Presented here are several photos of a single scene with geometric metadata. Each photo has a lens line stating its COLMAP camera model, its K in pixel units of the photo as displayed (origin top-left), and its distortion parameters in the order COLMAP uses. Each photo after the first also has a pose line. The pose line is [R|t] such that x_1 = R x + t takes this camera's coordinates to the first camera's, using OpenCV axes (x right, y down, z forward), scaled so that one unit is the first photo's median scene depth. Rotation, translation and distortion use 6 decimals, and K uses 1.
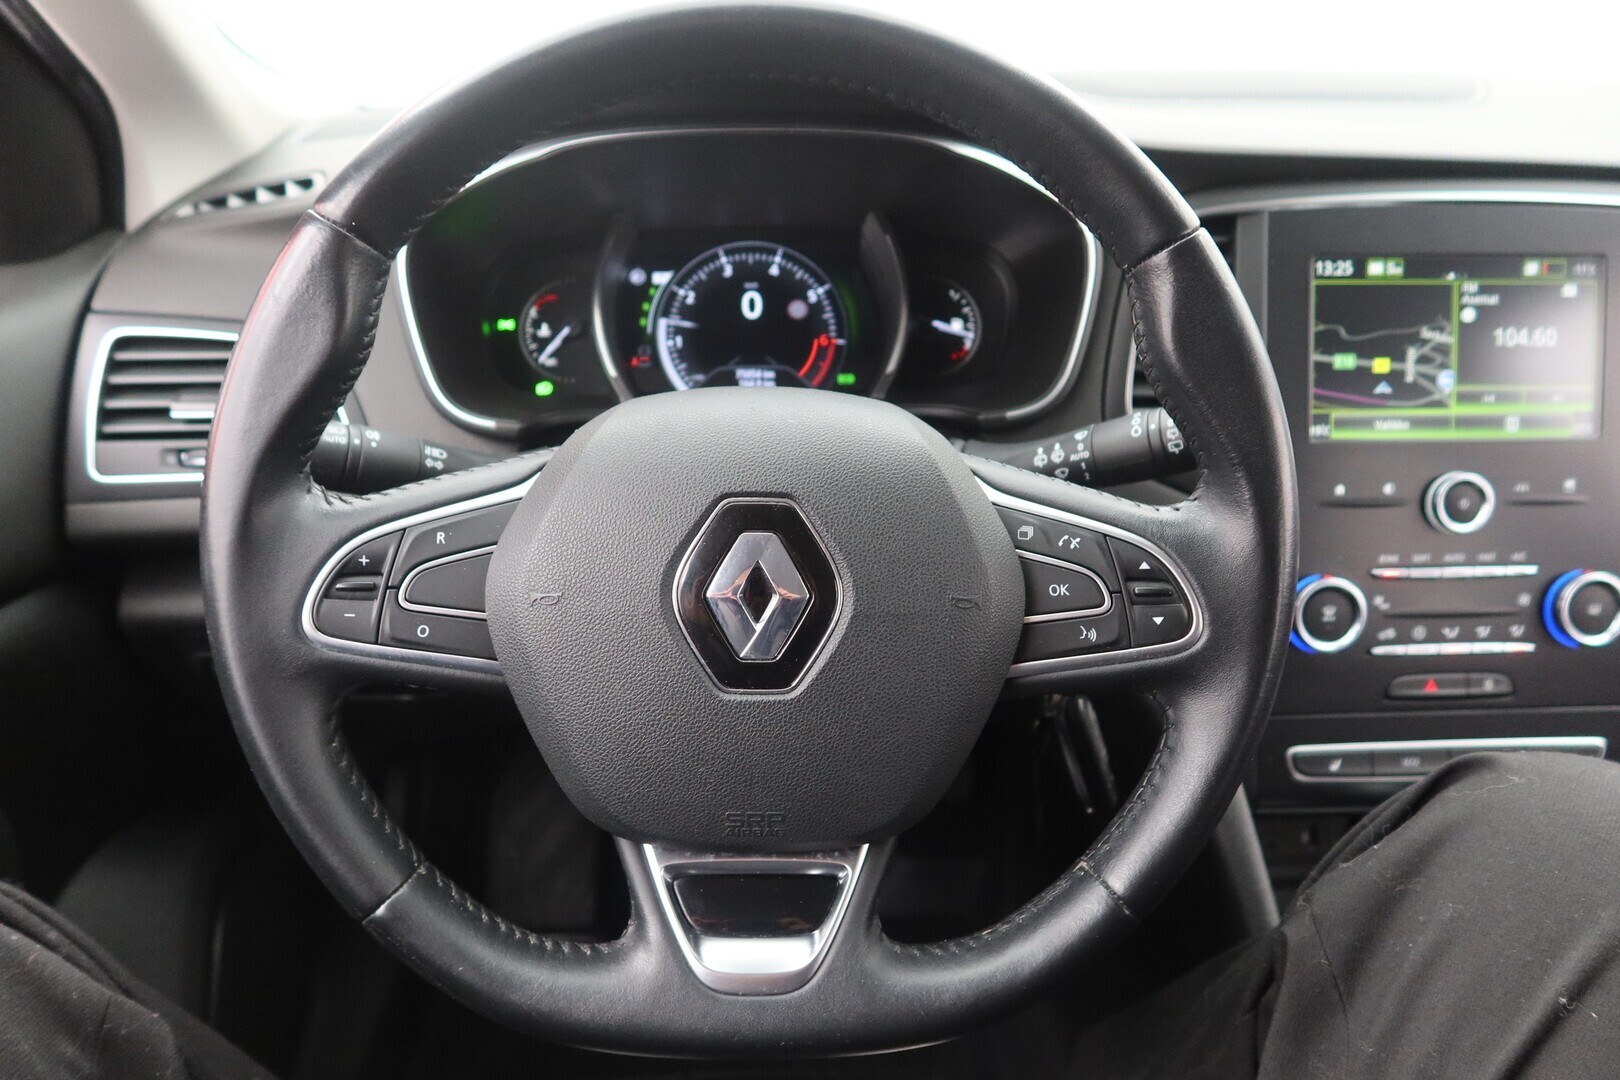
lens RADIAL K [[1285.2, 0, 810.0], [0, 1285.2, 540.0], [0, 0, 1]] dist [-0.001134, -0.002024]
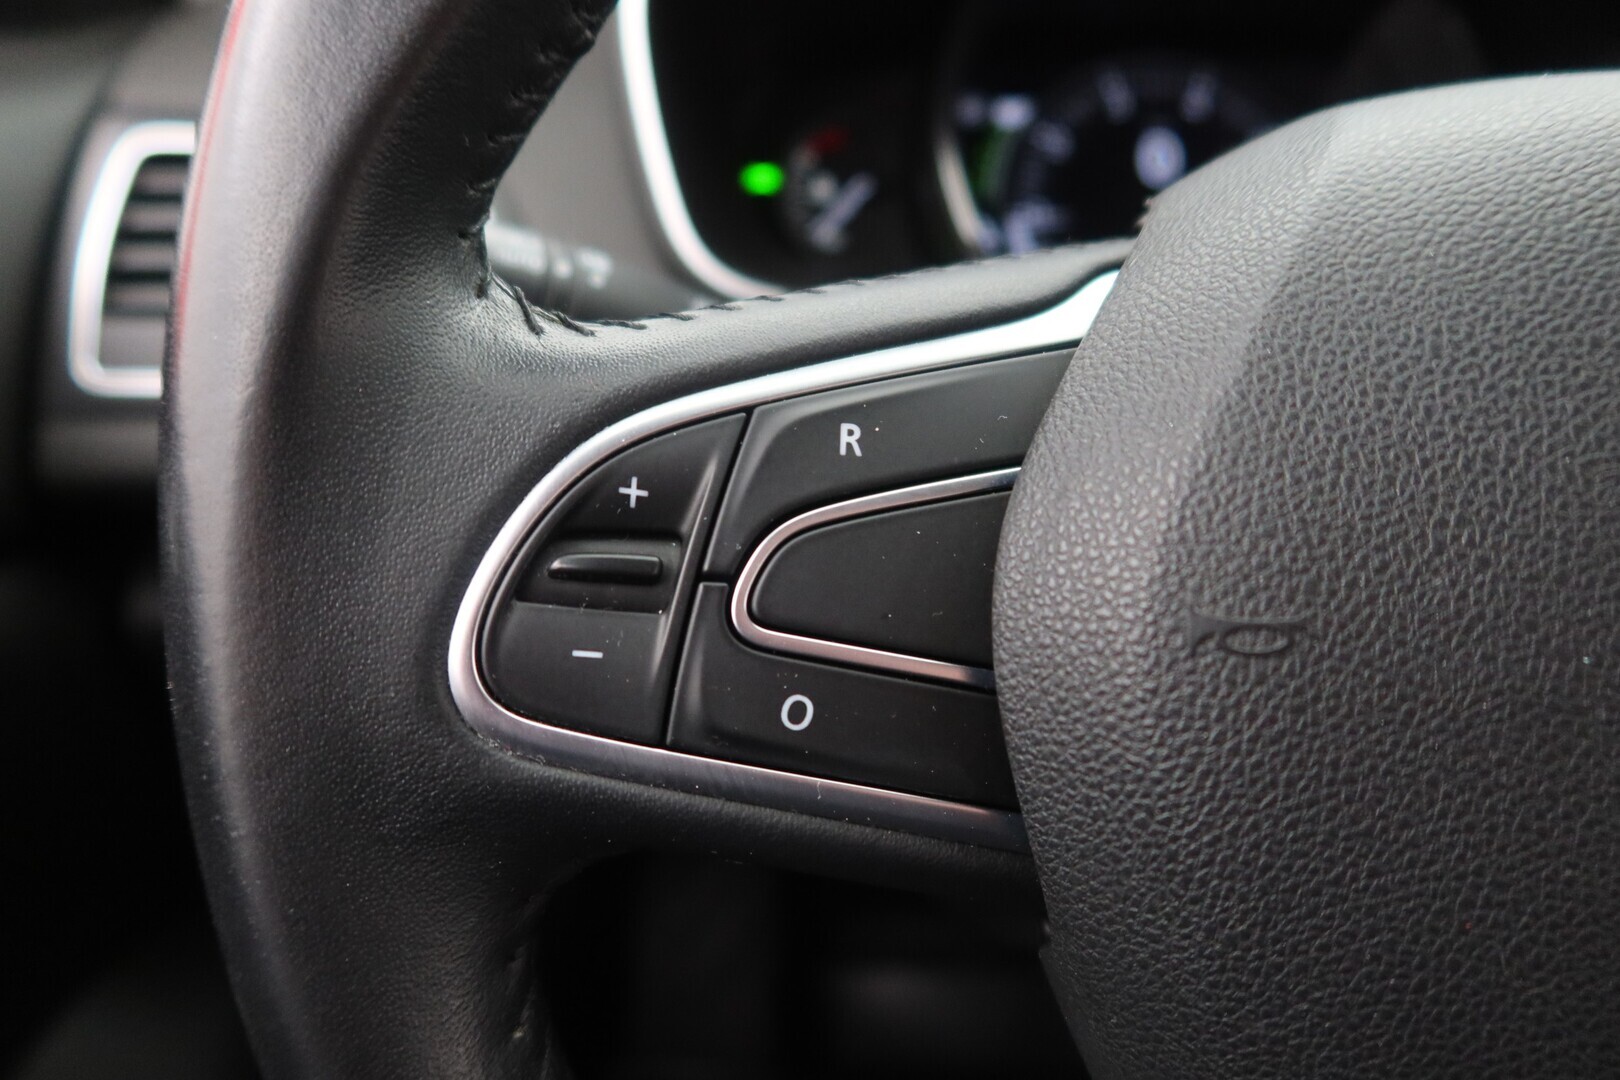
lens RADIAL K [[1285.2, 0, 810.0], [0, 1285.2, 540.0], [0, 0, 1]] dist [-0.001134, -0.002024]
pose [[0.996192, 0.045733, -0.074224, -0.273642], [-0.047084, 0.998754, -0.016549, 0.031524], [0.073375, 0.019981, 0.997104, 0.663697]]
